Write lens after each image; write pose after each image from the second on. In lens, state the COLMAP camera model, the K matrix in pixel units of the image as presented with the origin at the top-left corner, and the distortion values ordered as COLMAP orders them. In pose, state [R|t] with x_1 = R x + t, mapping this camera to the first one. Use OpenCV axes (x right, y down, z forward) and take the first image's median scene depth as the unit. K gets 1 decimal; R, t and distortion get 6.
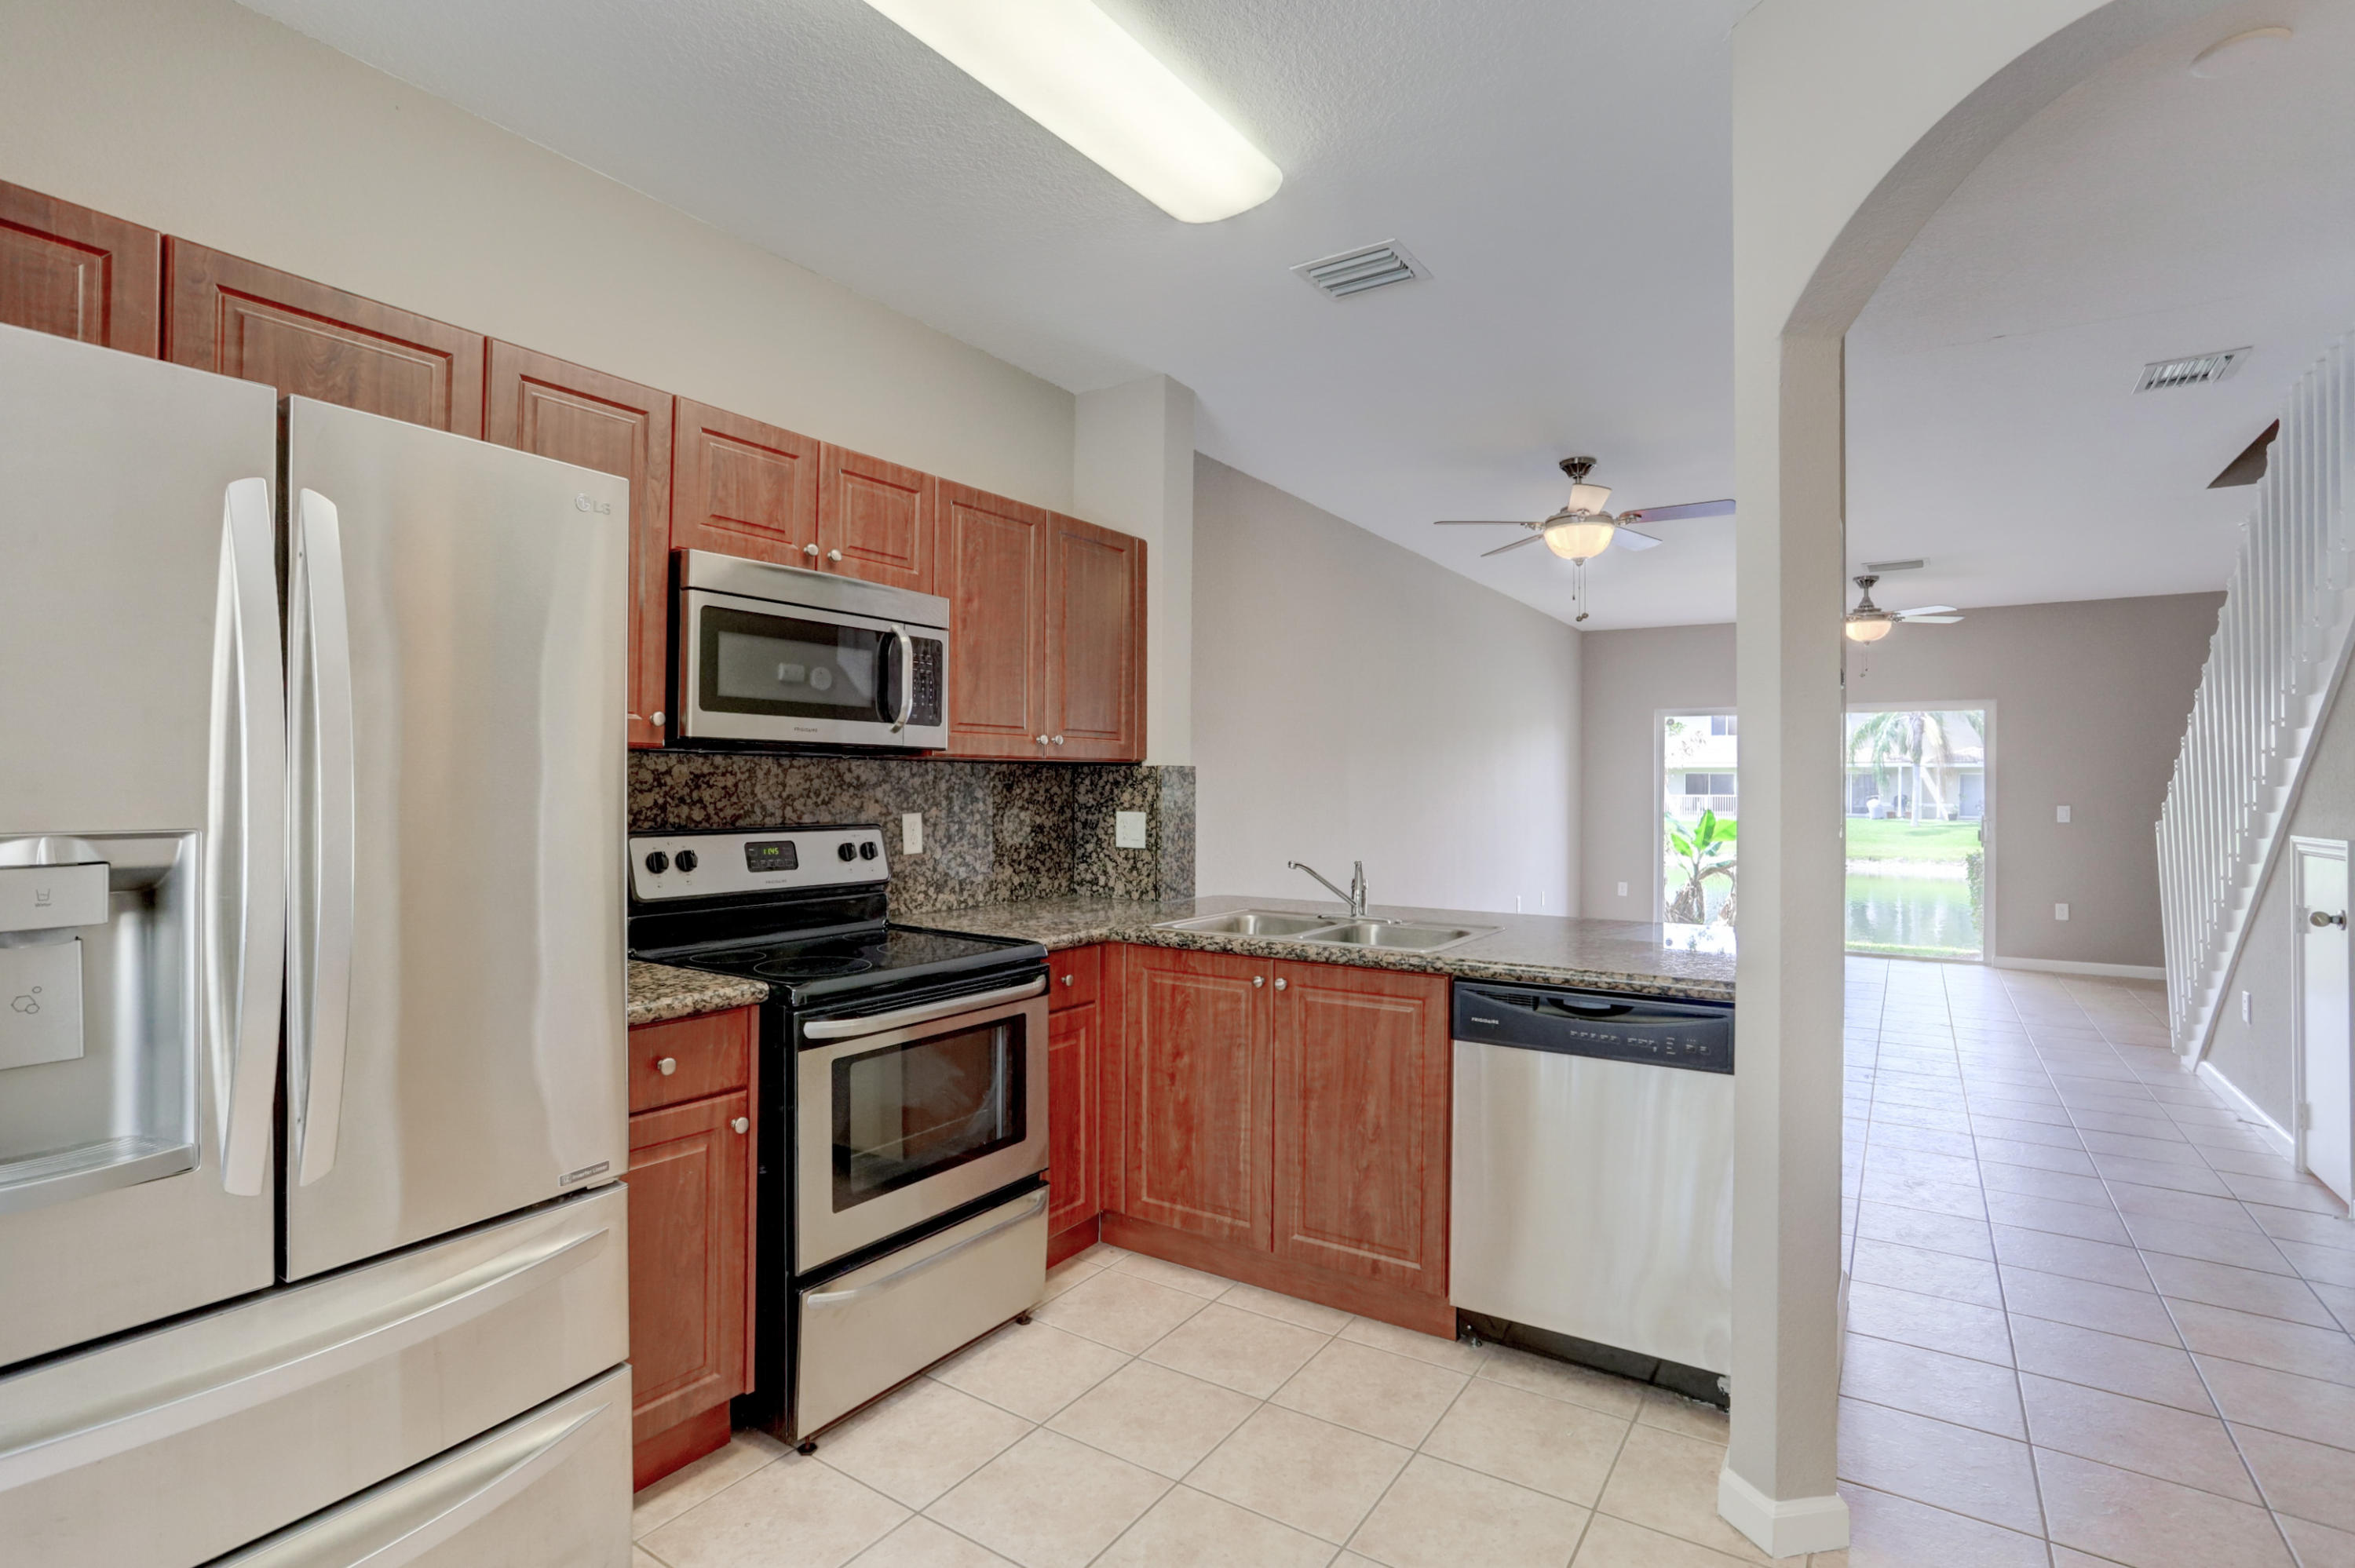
lens RADIAL K [[1150.1, 0, 1177.5], [0, 1150.1, 784.0], [0, 0, 1]] dist [-0.001106, 0.000168]
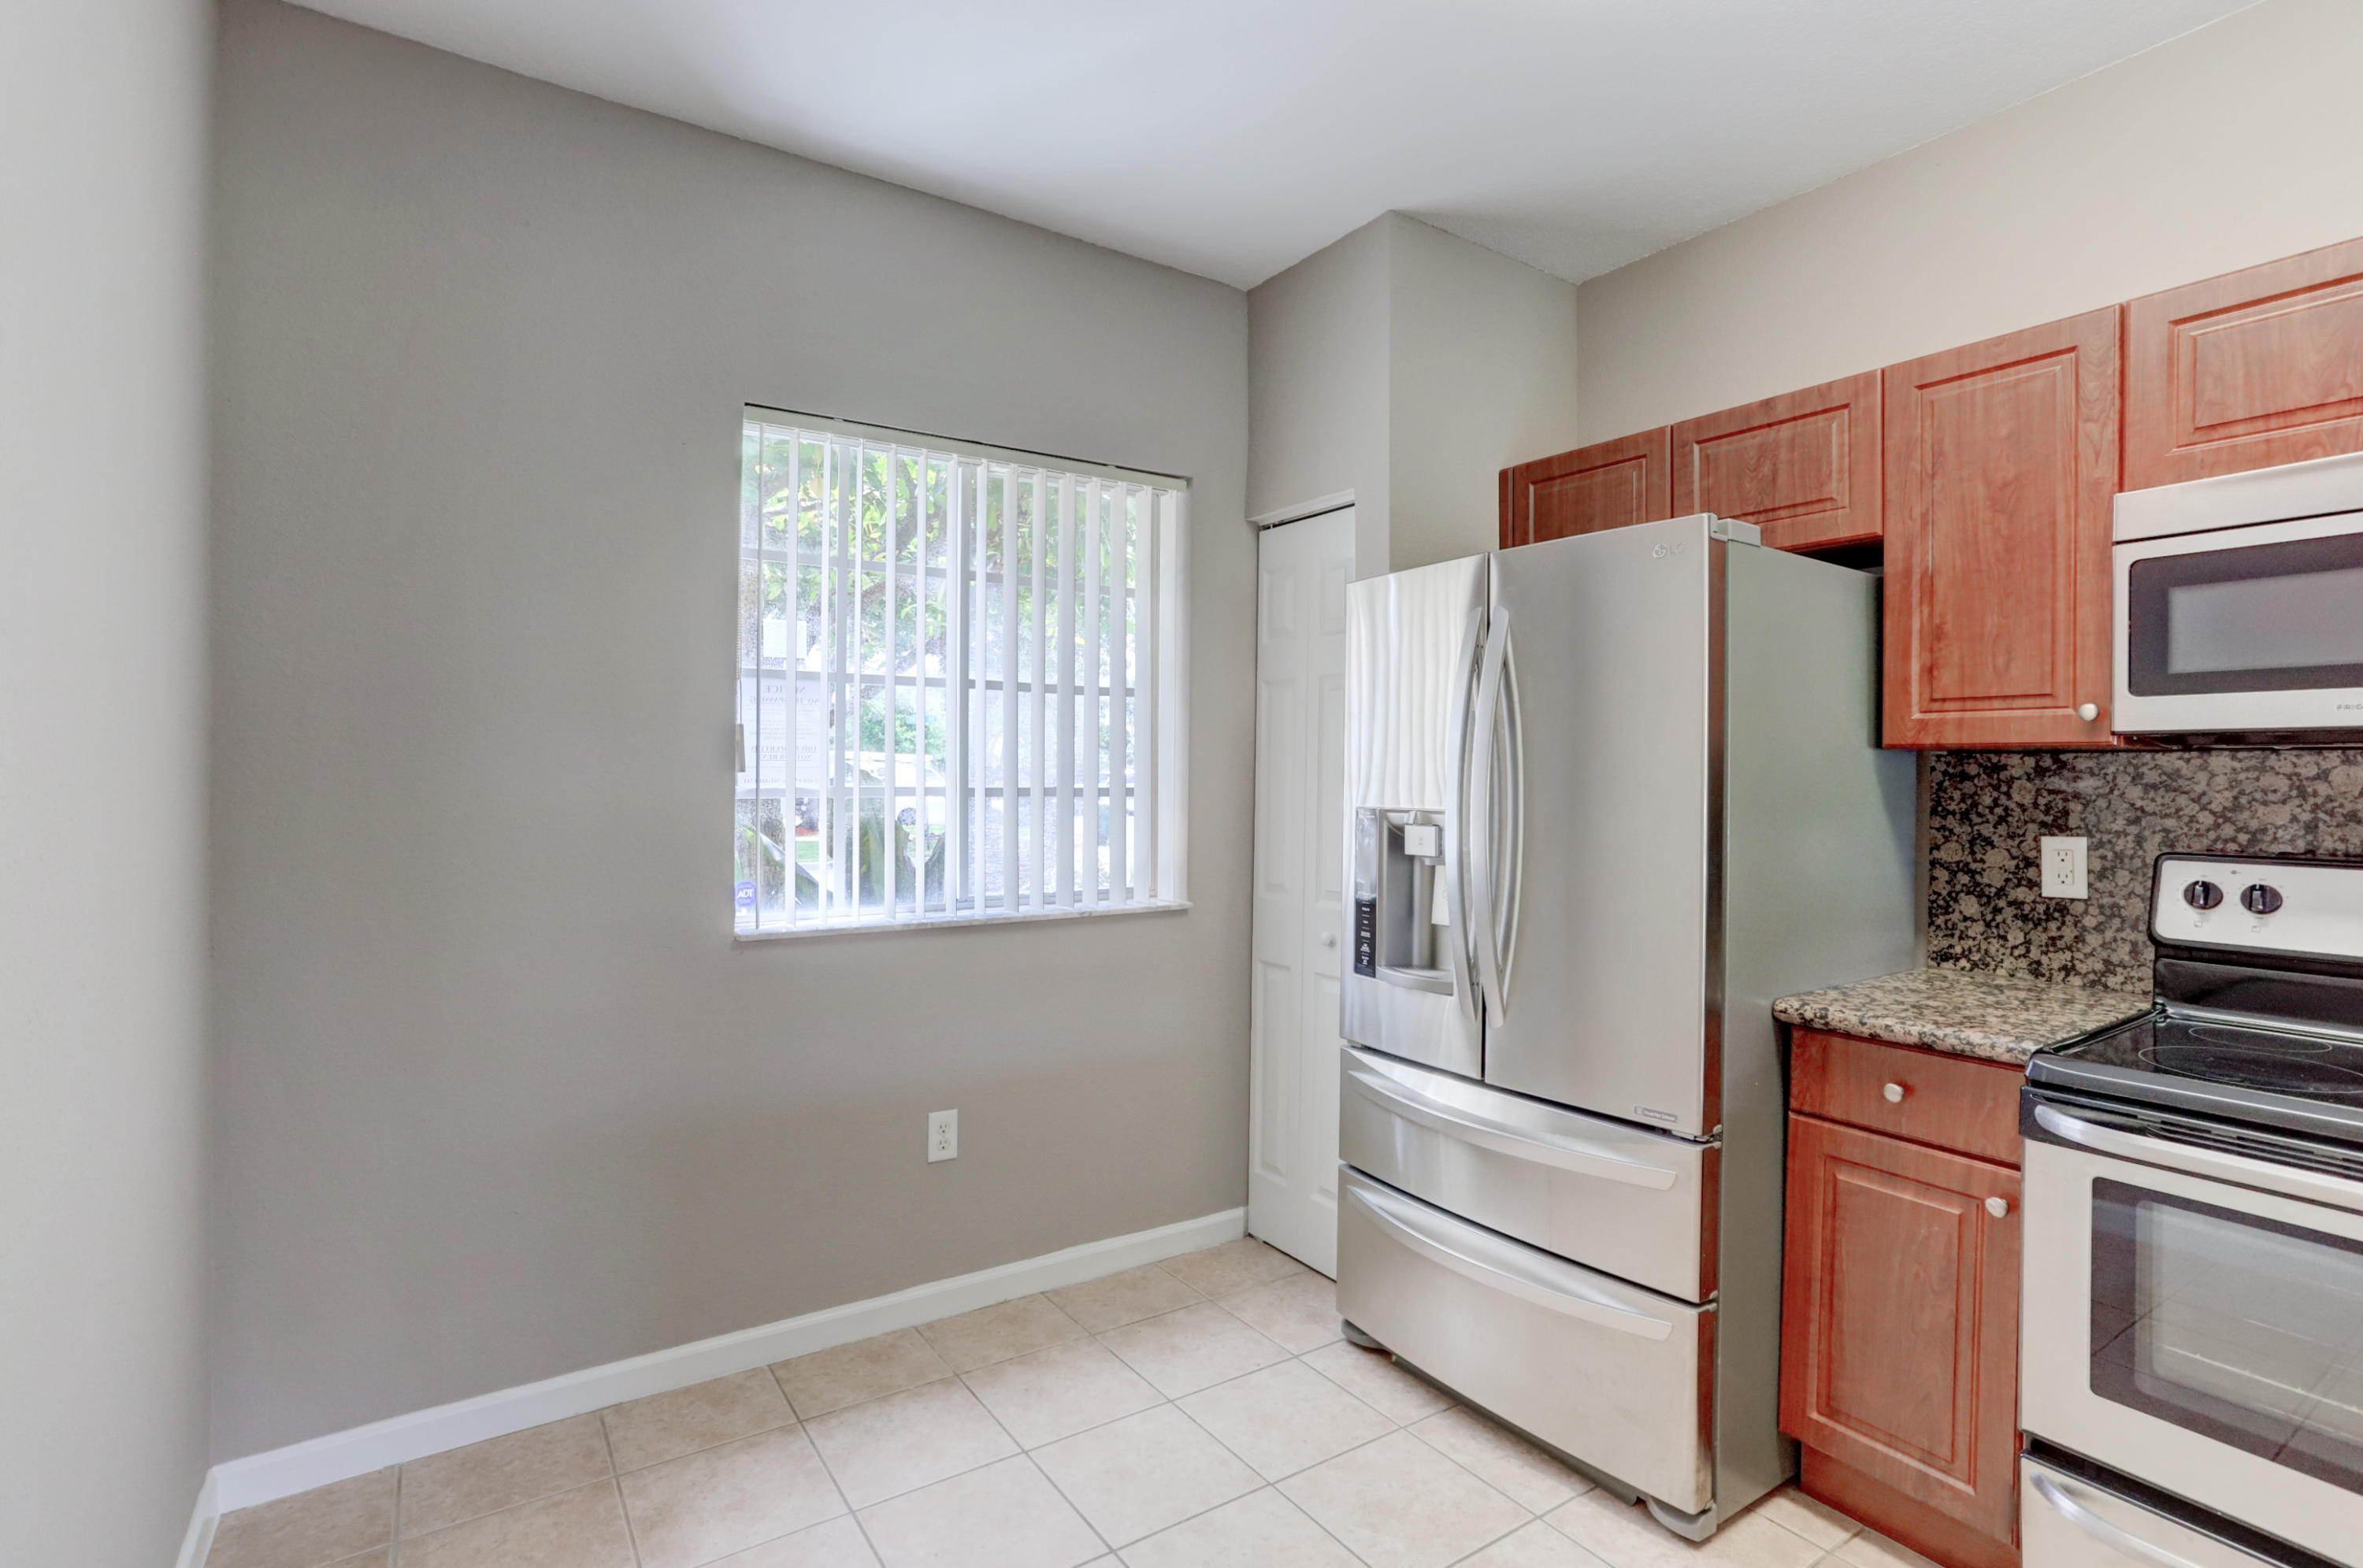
lens RADIAL K [[1154.0, 0, 1181.5], [0, 1154.0, 784.0], [0, 0, 1]] dist [-0.001106, 0.000168]
pose [[-0.382613, -0.004823, -0.923896, 0.551630], [-0.009687, 0.999952, -0.001208, 0.002030], [0.923858, 0.008488, -0.382642, 0.708823]]
